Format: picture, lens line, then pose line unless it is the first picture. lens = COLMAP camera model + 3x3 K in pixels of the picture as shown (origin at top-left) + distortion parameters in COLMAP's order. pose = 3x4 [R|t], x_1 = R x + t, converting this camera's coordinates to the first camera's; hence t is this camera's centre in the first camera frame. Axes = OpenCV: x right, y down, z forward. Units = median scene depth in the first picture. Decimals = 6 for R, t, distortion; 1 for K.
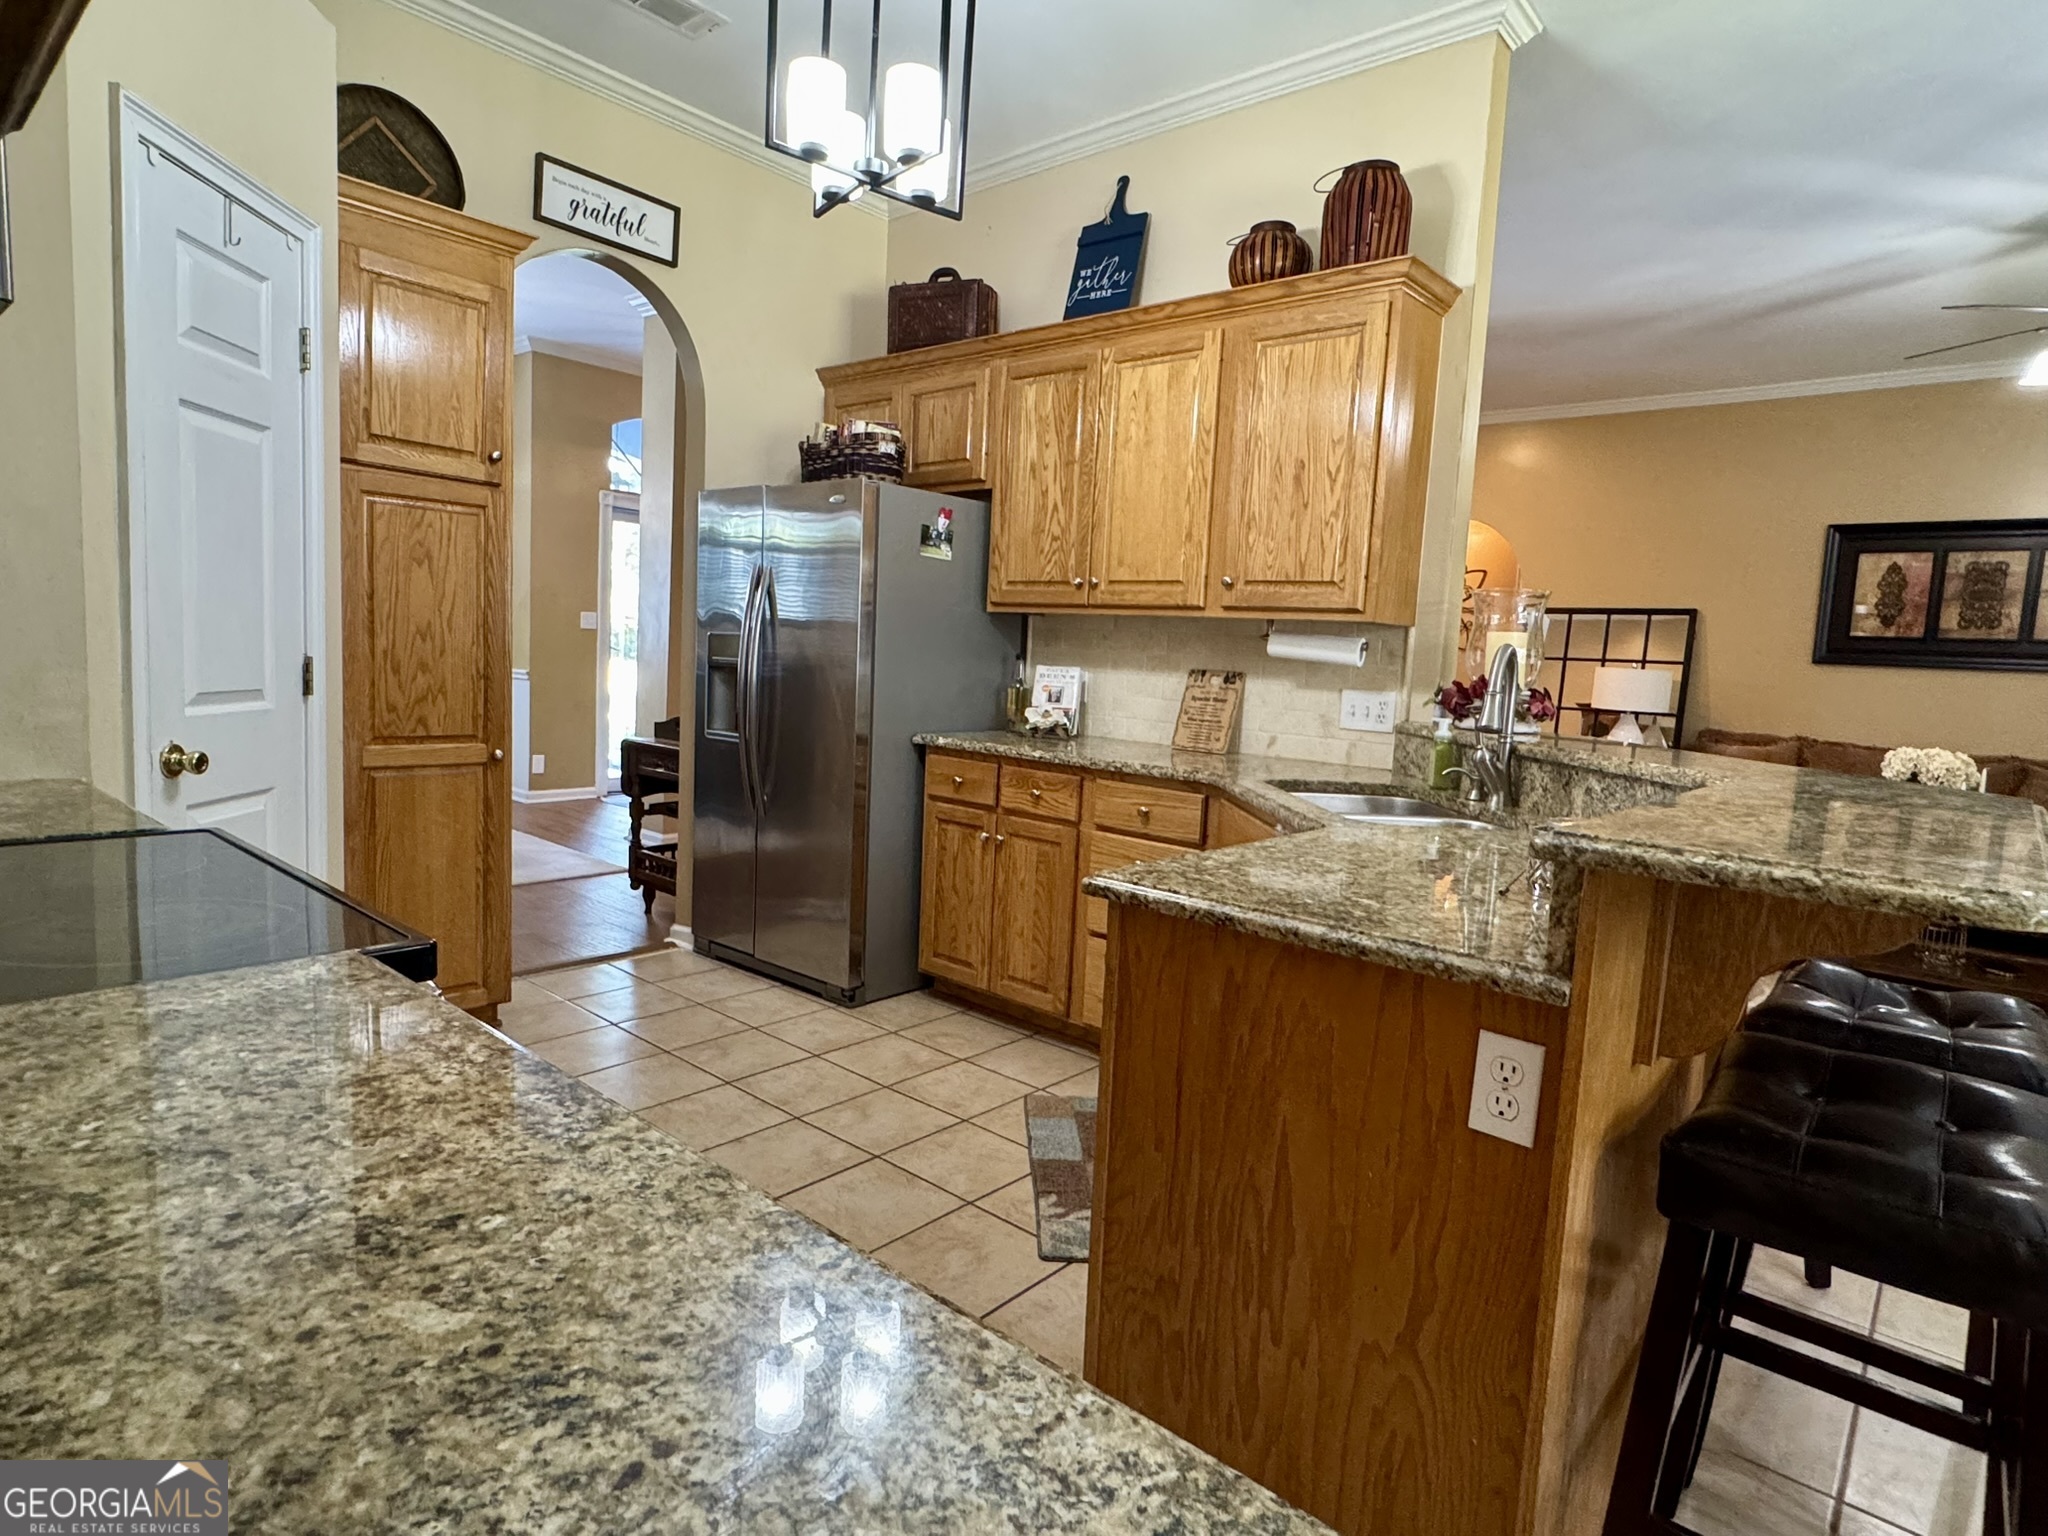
lens RADIAL K [[1109.9, 0, 1004.6], [0, 1109.9, 763.7], [0, 0, 1]] dist [-0.003834, -0.003749]
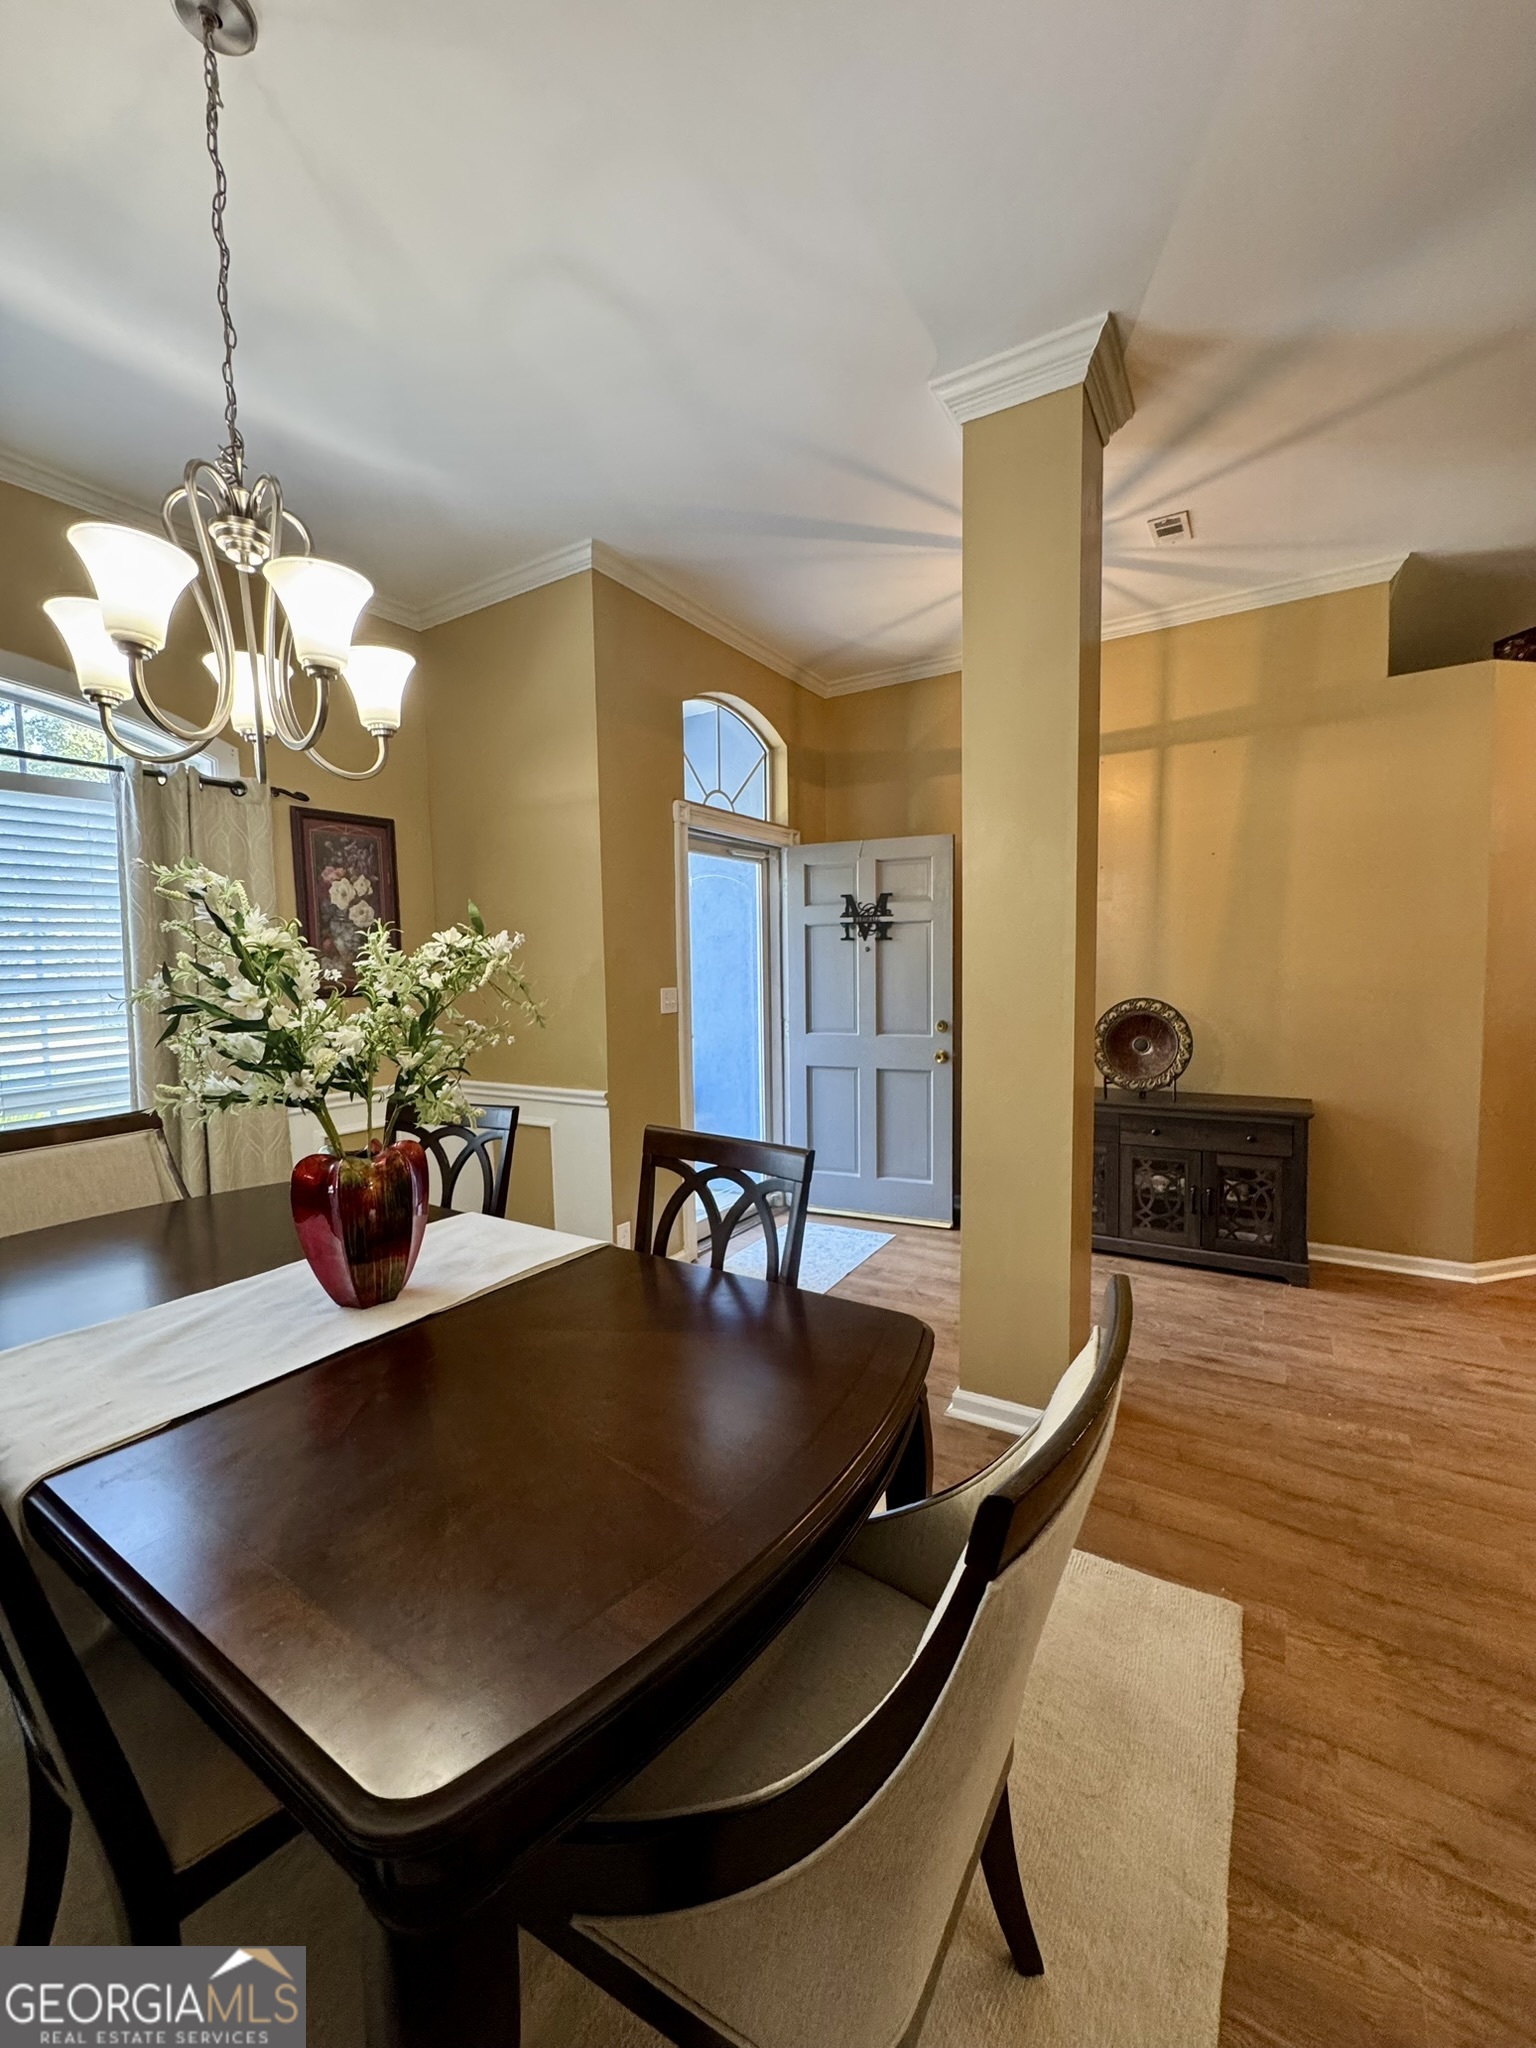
lens RADIAL K [[819.0, 0, 772.2], [0, 819.0, 1020.2], [0, 0, 1]] dist [-0.004541, 0.001224]
pose [[0.982033, -0.082617, 0.169661, -0.499009], [0.088669, 0.995656, -0.028401, -0.123316], [-0.166577, 0.042935, 0.985093, 0.647442]]
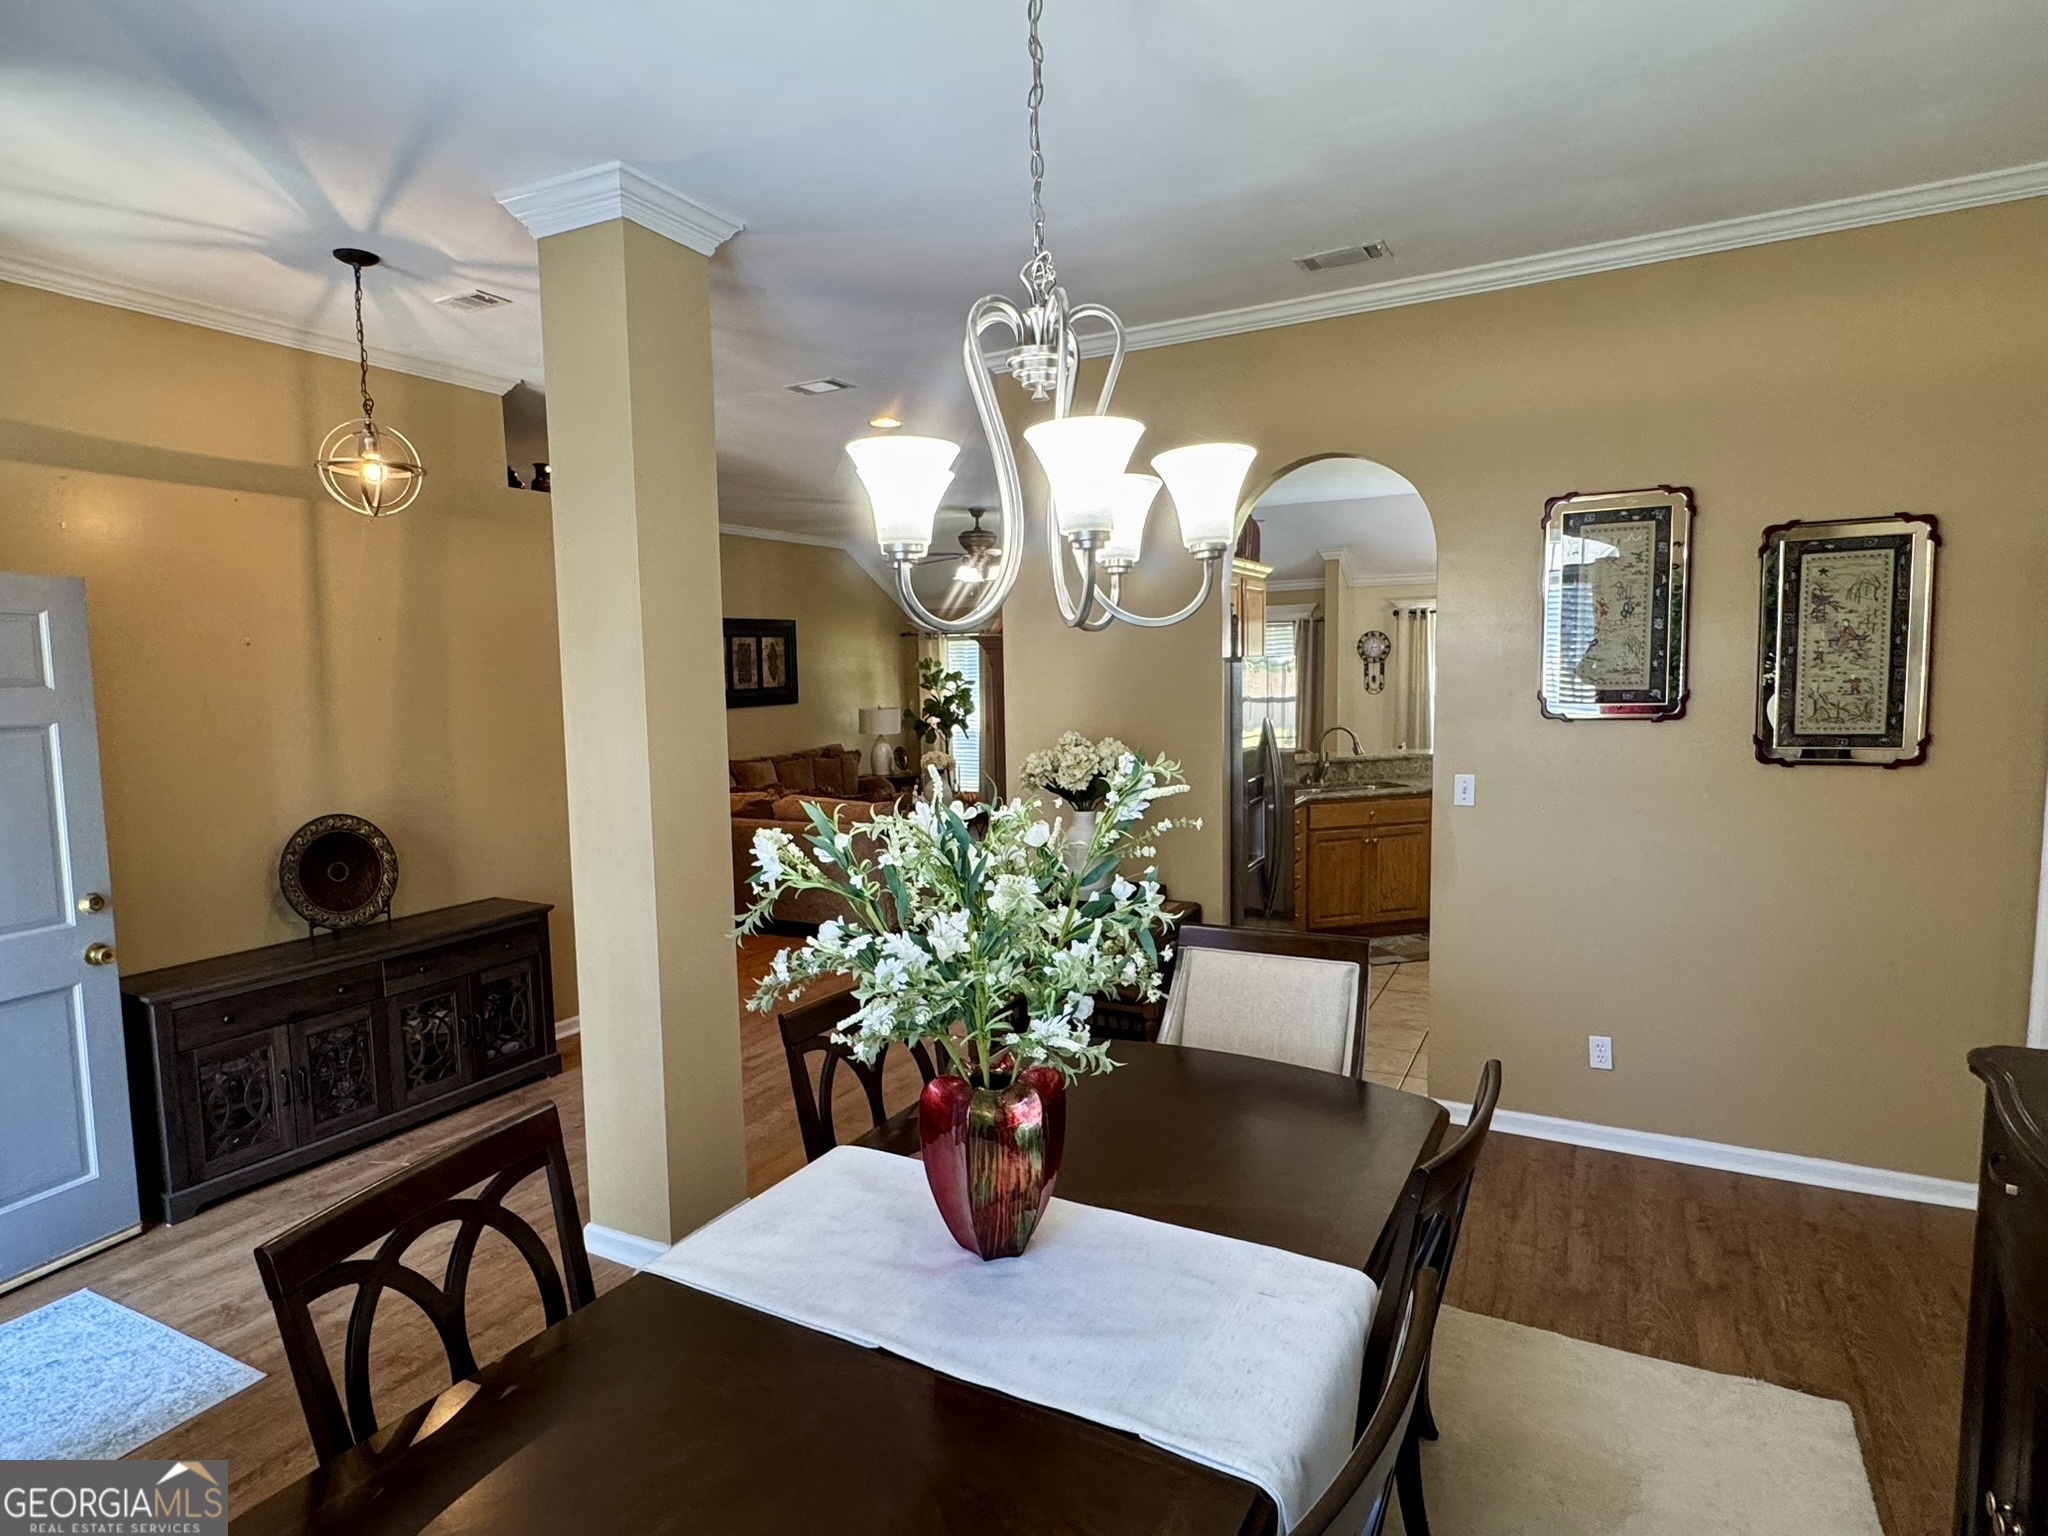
lens RADIAL K [[1109.9, 0, 1030.2], [0, 1109.9, 766.8], [0, 0, 1]] dist [-0.003834, -0.003749]
pose [[-0.240405, -0.137730, 0.960852, -0.865850], [0.109327, 0.979742, 0.167792, -0.232289], [-0.964496, 0.145385, -0.220477, 0.966647]]
